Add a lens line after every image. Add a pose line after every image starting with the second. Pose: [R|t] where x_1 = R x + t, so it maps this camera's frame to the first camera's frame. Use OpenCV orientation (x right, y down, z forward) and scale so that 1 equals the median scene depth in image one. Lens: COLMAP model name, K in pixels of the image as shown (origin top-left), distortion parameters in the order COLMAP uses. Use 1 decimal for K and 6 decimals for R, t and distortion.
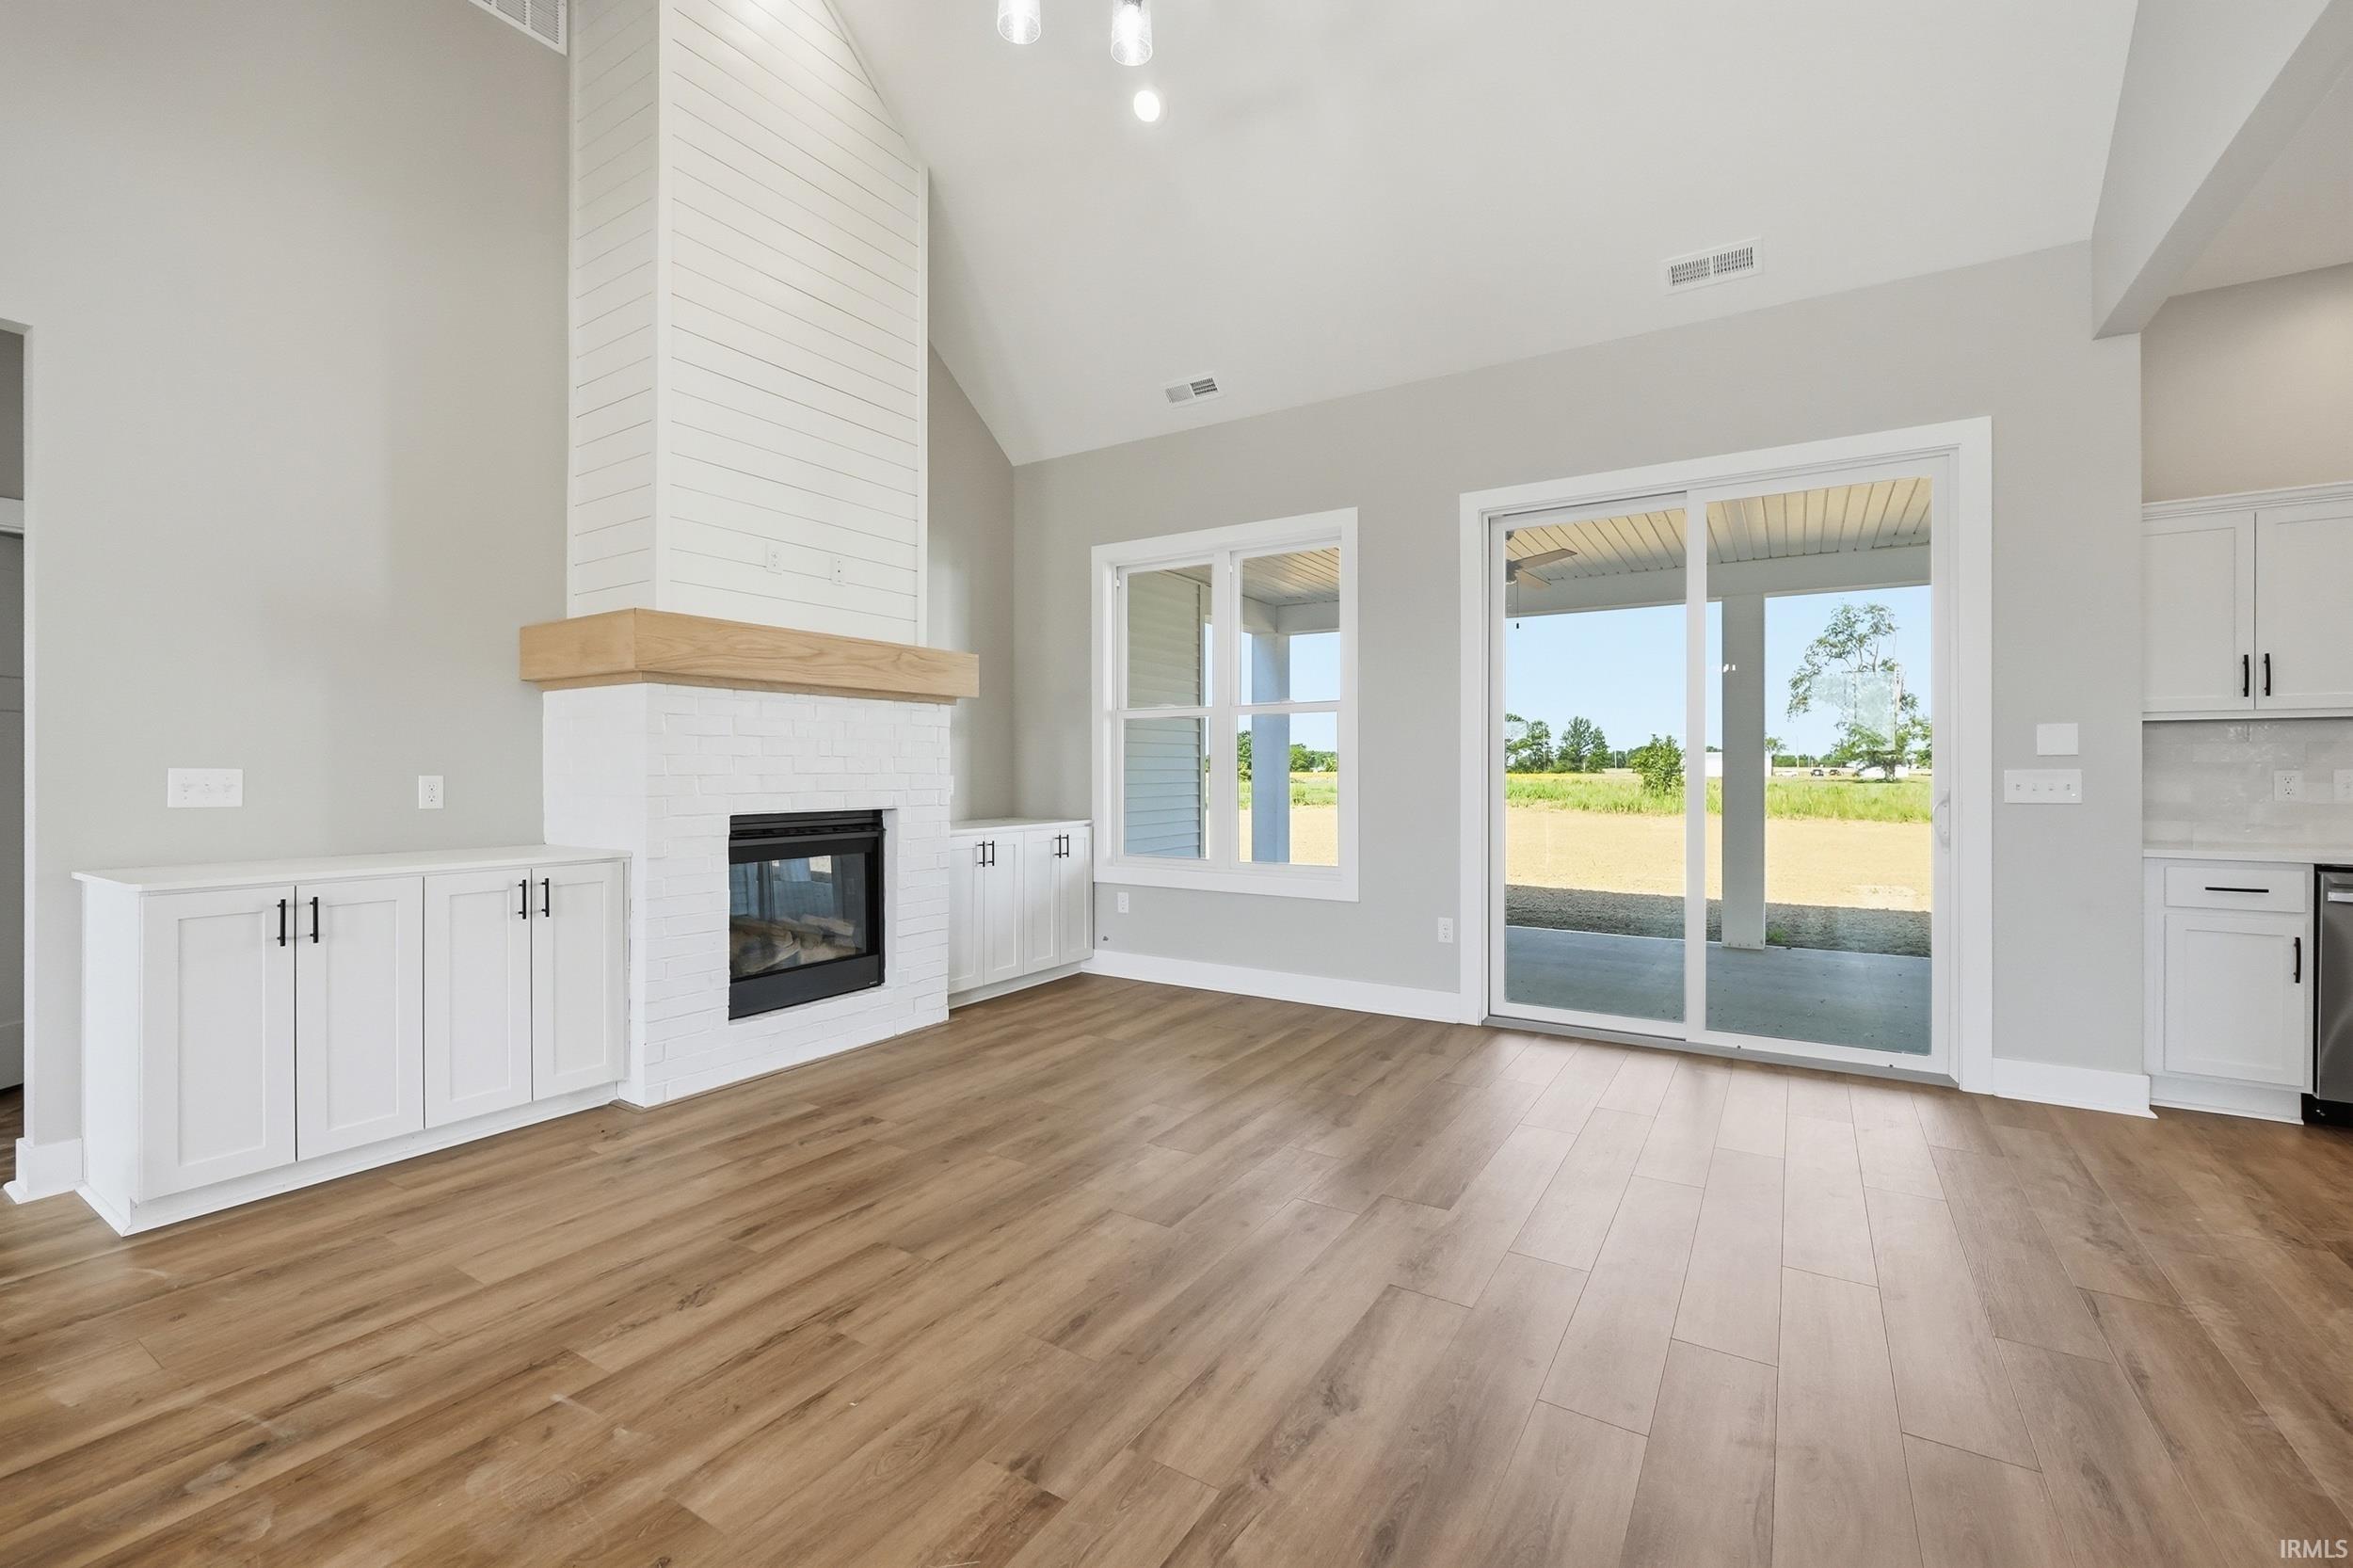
lens RADIAL K [[986.4, 0, 1174.1], [0, 986.4, 775.2], [0, 0, 1]] dist [-0.020182, 0.008777]
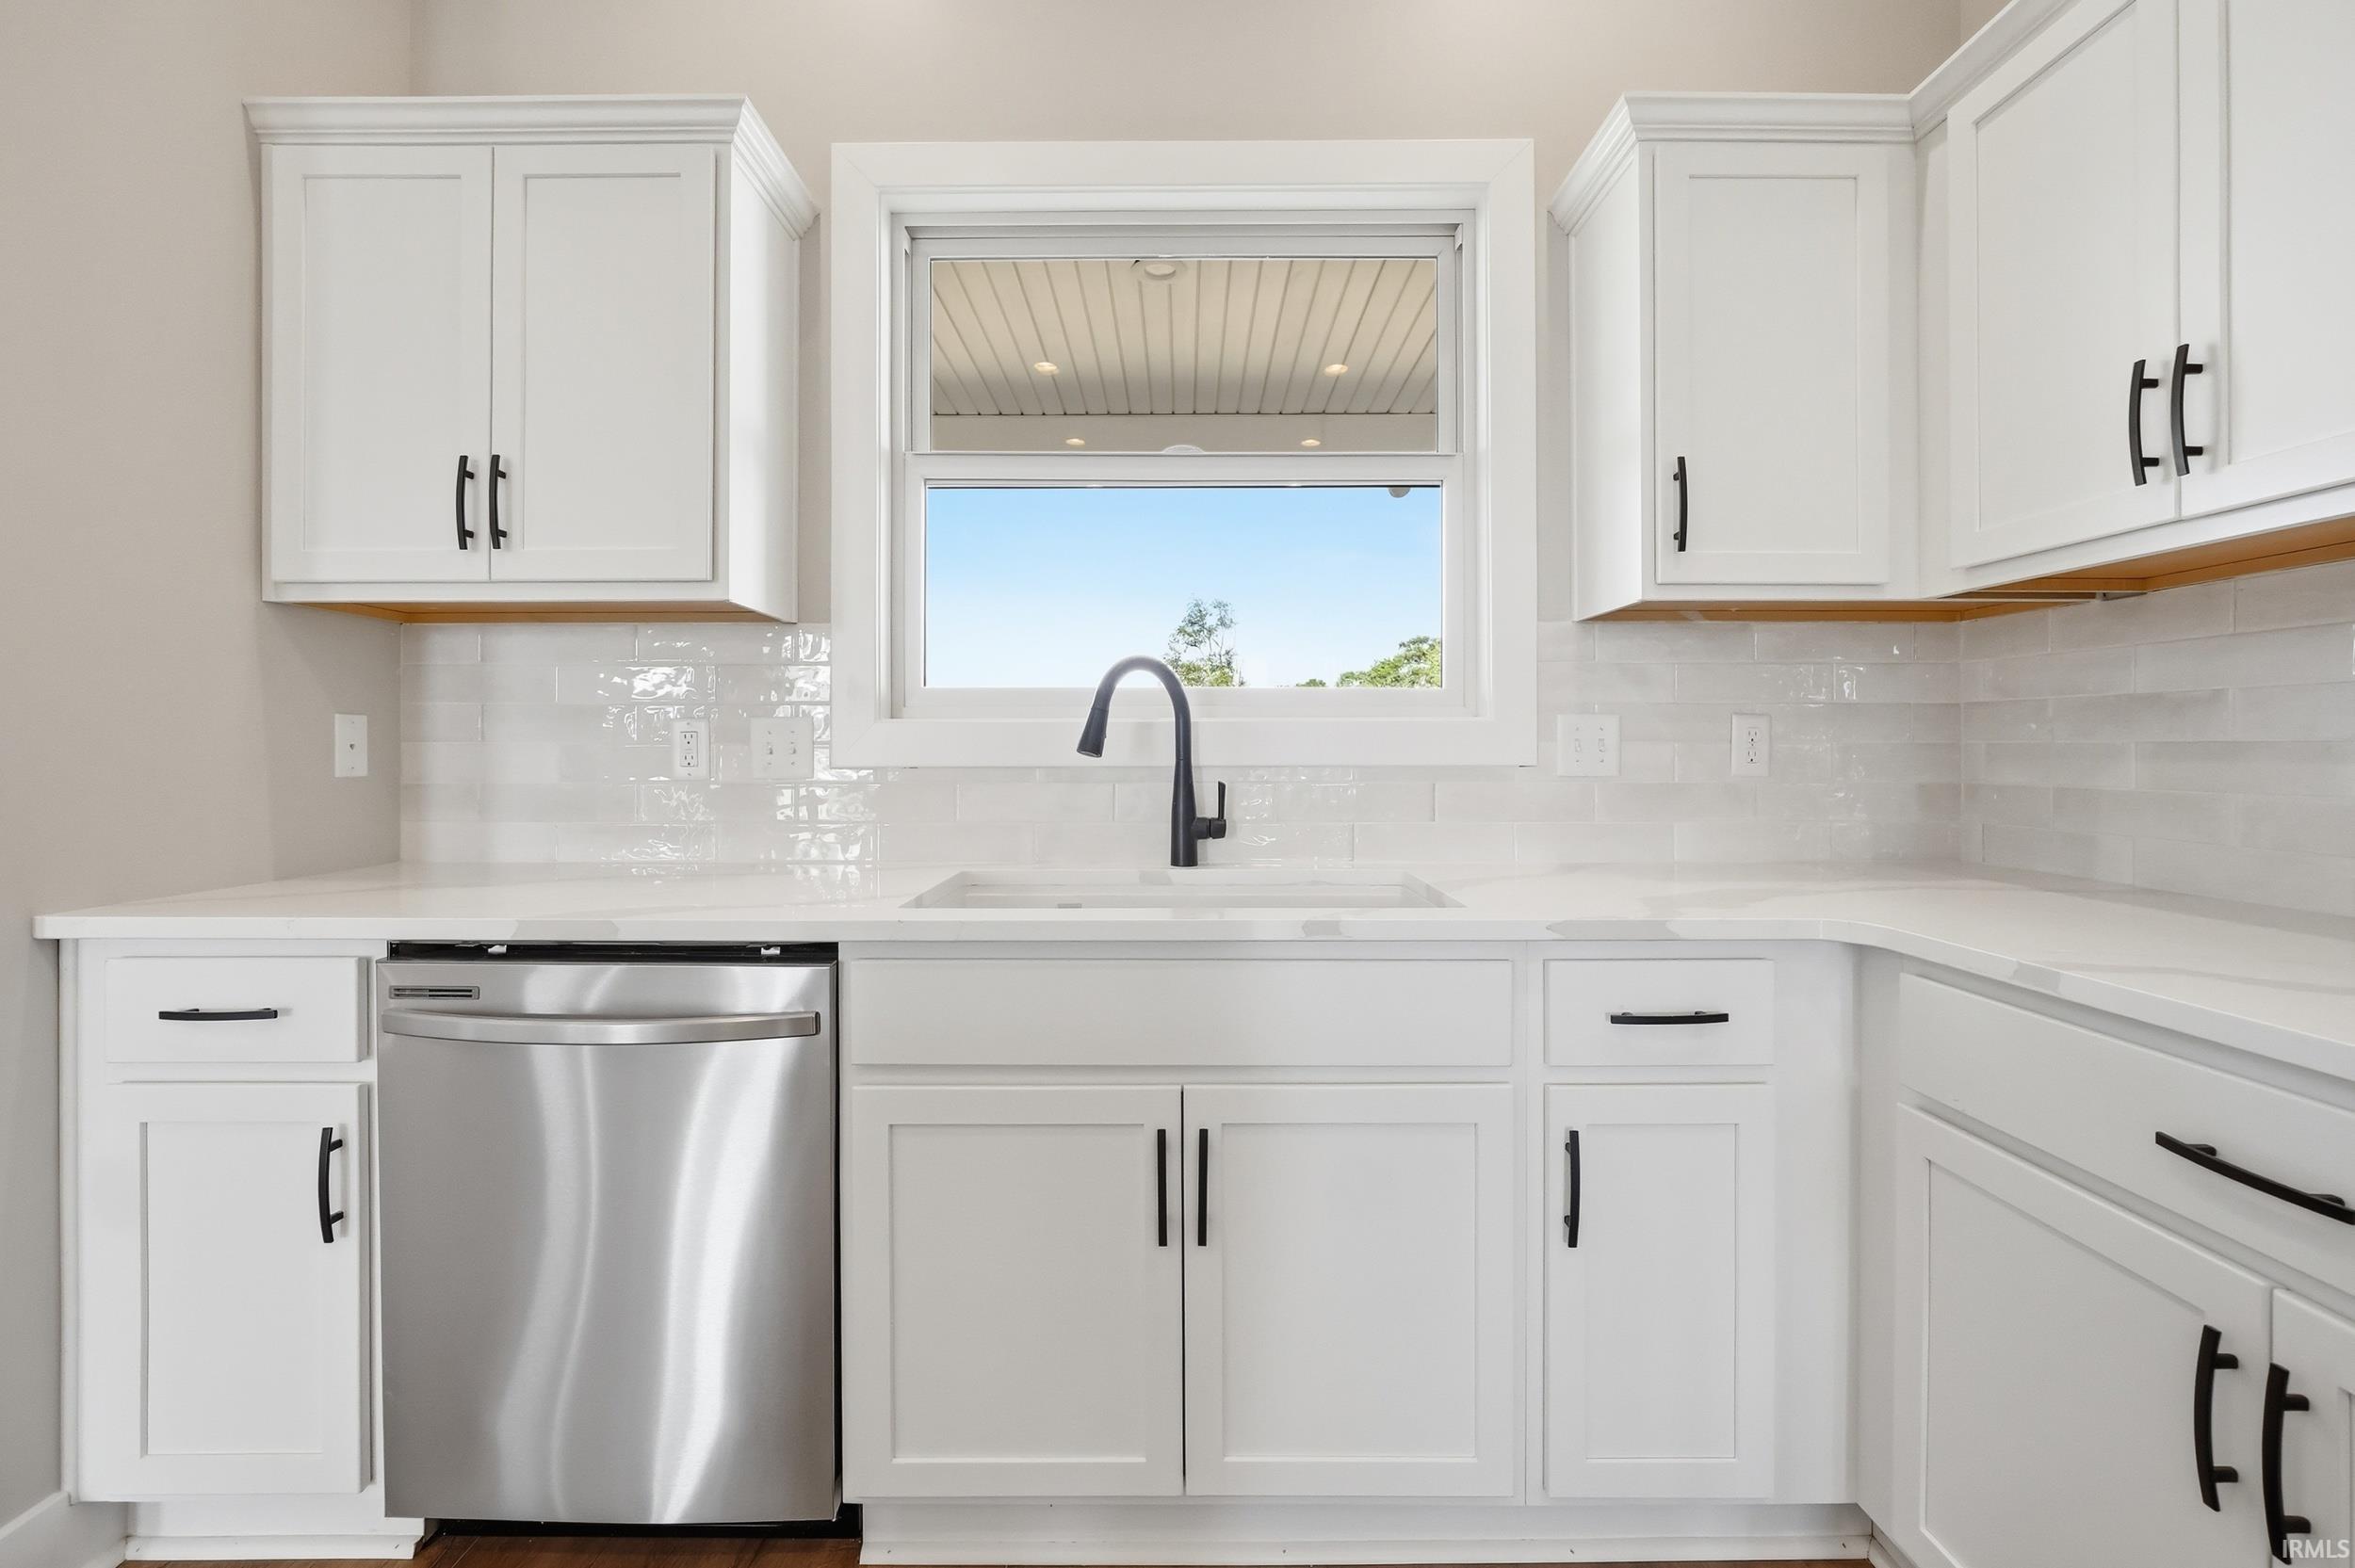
lens RADIAL K [[1029.6, 0, 1176.1], [0, 1029.6, 748.9], [0, 0, 1]] dist [-0.017624, 0.000081]
pose [[0.847347, -0.001776, 0.531037, 1.116594], [0.003576, 0.999991, -0.002360, 0.013145], [-0.531028, 0.003899, 0.847345, 0.428396]]
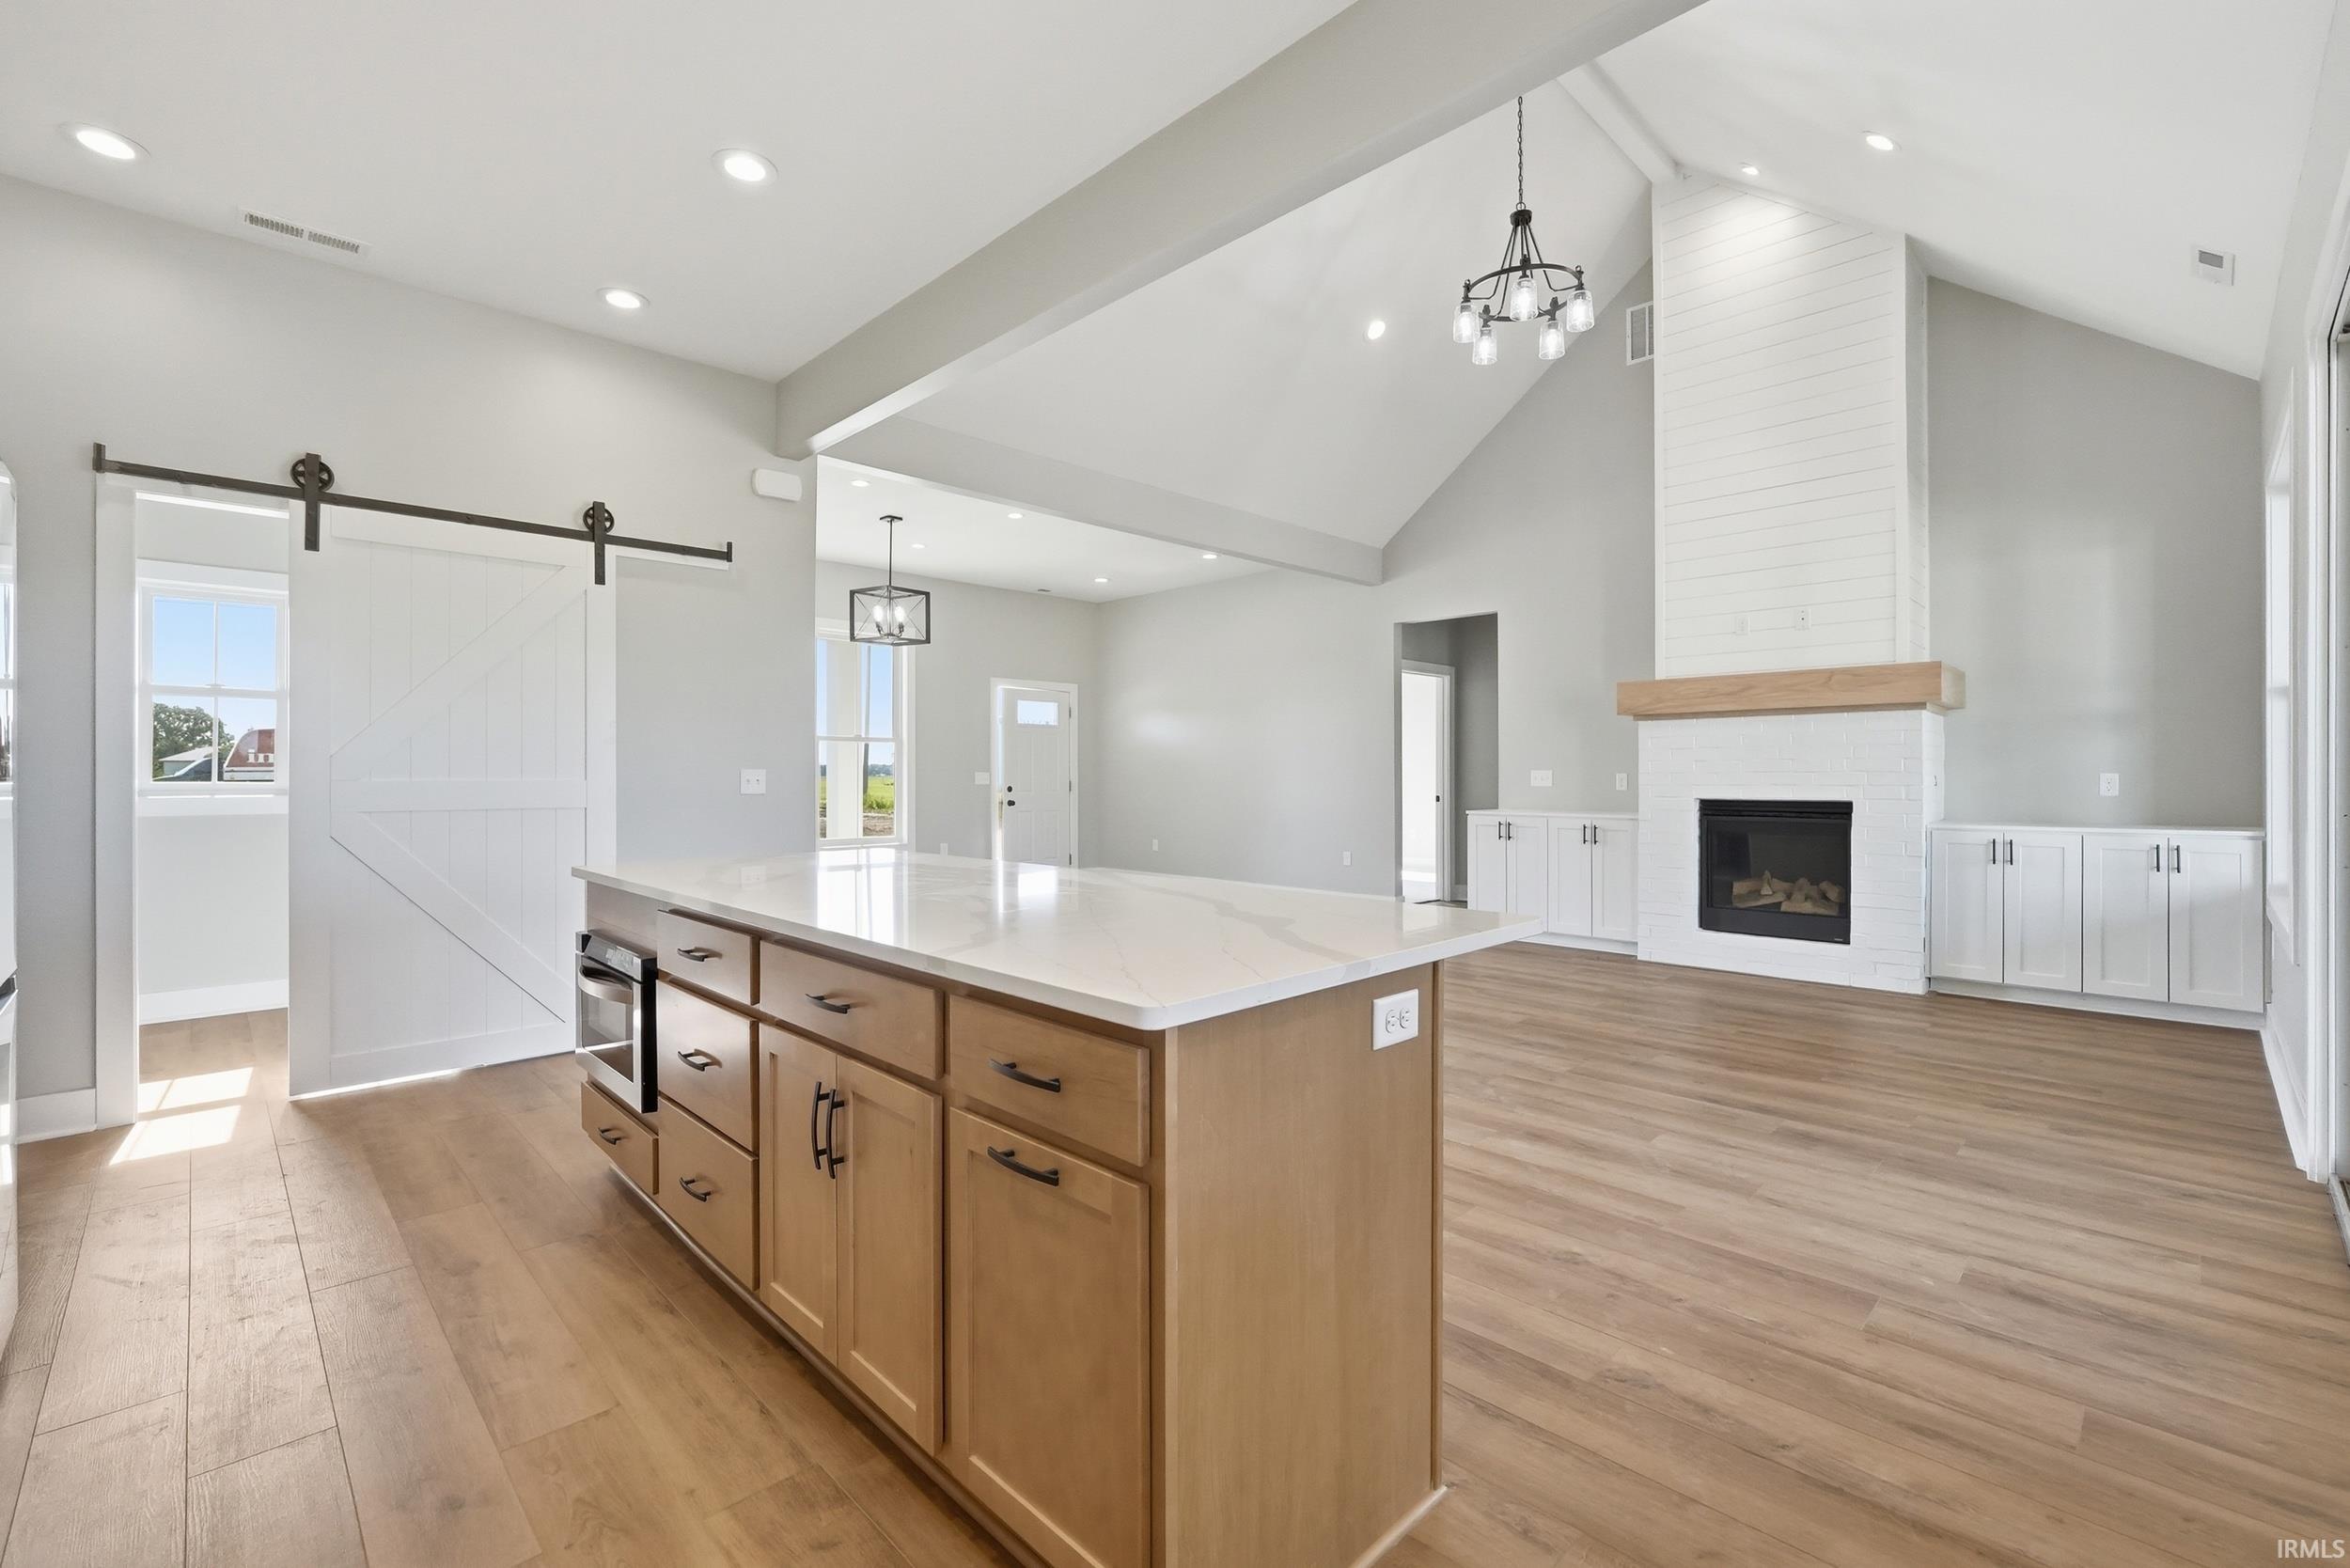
lens RADIAL K [[1005.5, 0, 1179.8], [0, 1005.5, 773.0], [0, 0, 1]] dist [-0.010957, 0.000803]
pose [[-0.224474, -0.000761, -0.974480, 1.402956], [-0.001813, 0.999998, -0.000363, 0.001910], [0.974478, 0.001685, -0.224475, 0.591678]]
